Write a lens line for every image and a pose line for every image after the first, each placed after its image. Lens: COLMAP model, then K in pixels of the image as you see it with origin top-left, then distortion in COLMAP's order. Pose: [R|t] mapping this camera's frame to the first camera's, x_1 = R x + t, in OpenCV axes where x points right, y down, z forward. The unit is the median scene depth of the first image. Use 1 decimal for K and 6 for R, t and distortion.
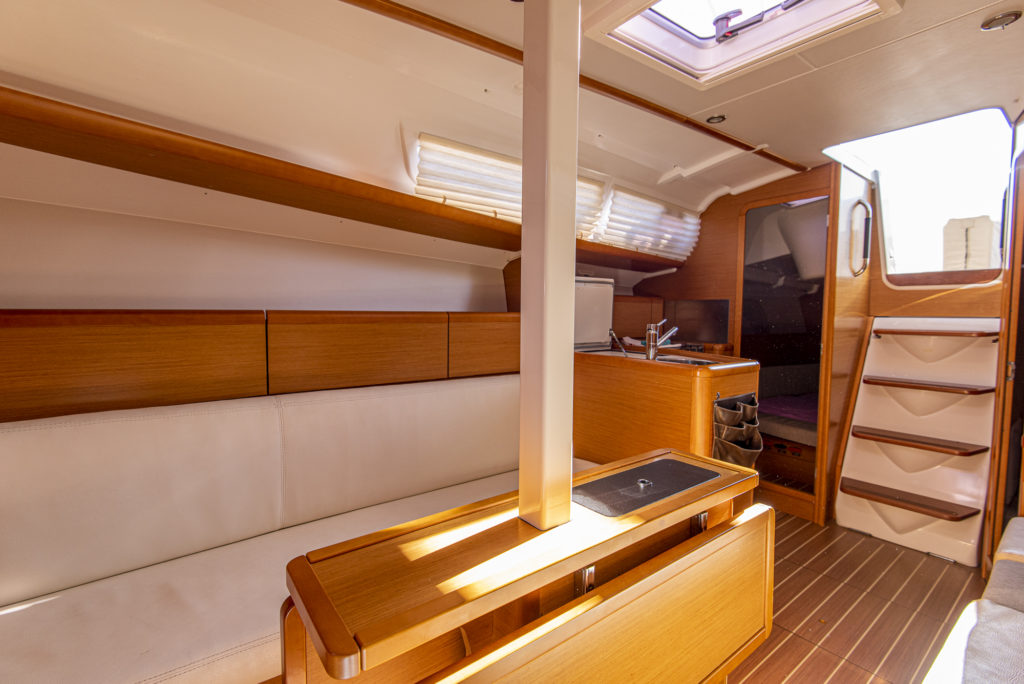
lens RADIAL K [[455.5, 0, 490.3], [0, 455.5, 343.8], [0, 0, 1]] dist [-0.001624, -0.000776]
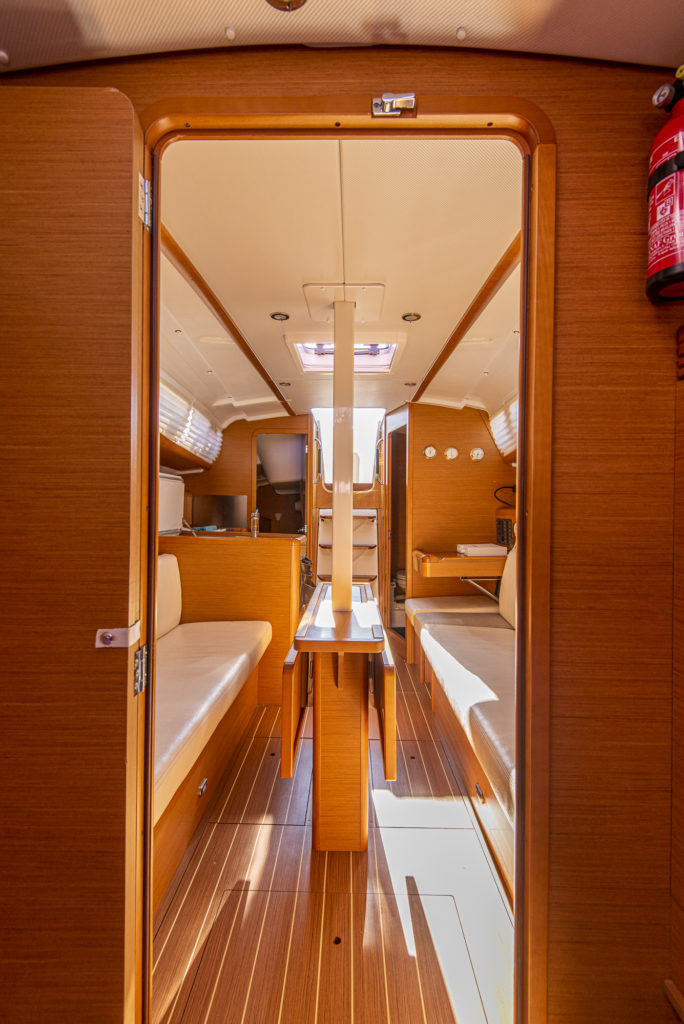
lens RADIAL K [[455.5, 0, 342.0], [0, 455.5, 512.0], [0, 0, 1]] dist [-0.001624, -0.000776]
pose [[0.601559, -0.005596, 0.798809, -0.396996], [0.044244, 0.998674, -0.026323, 0.000845], [-0.797602, 0.051177, 0.601009, -0.051899]]
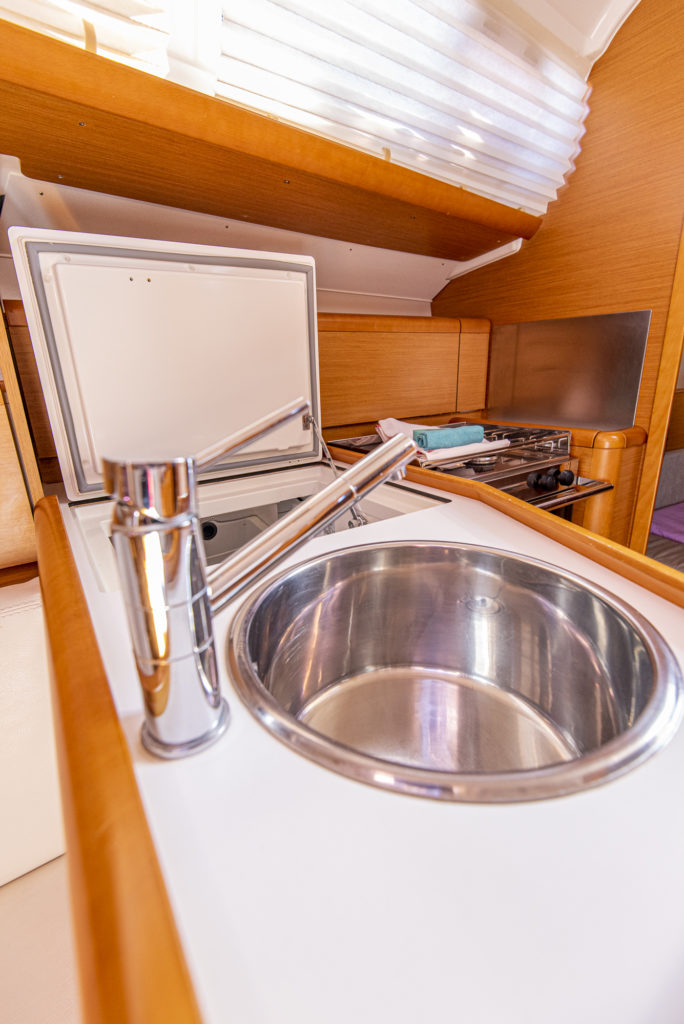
lens RADIAL K [[455.5, 0, 342.0], [0, 455.5, 512.0], [0, 0, 1]] dist [-0.001624, -0.000776]
pose [[0.998621, -0.033120, -0.040735, 0.276680], [0.042018, 0.969396, 0.241881, -0.036043], [0.031477, -0.243259, 0.969451, 0.579823]]
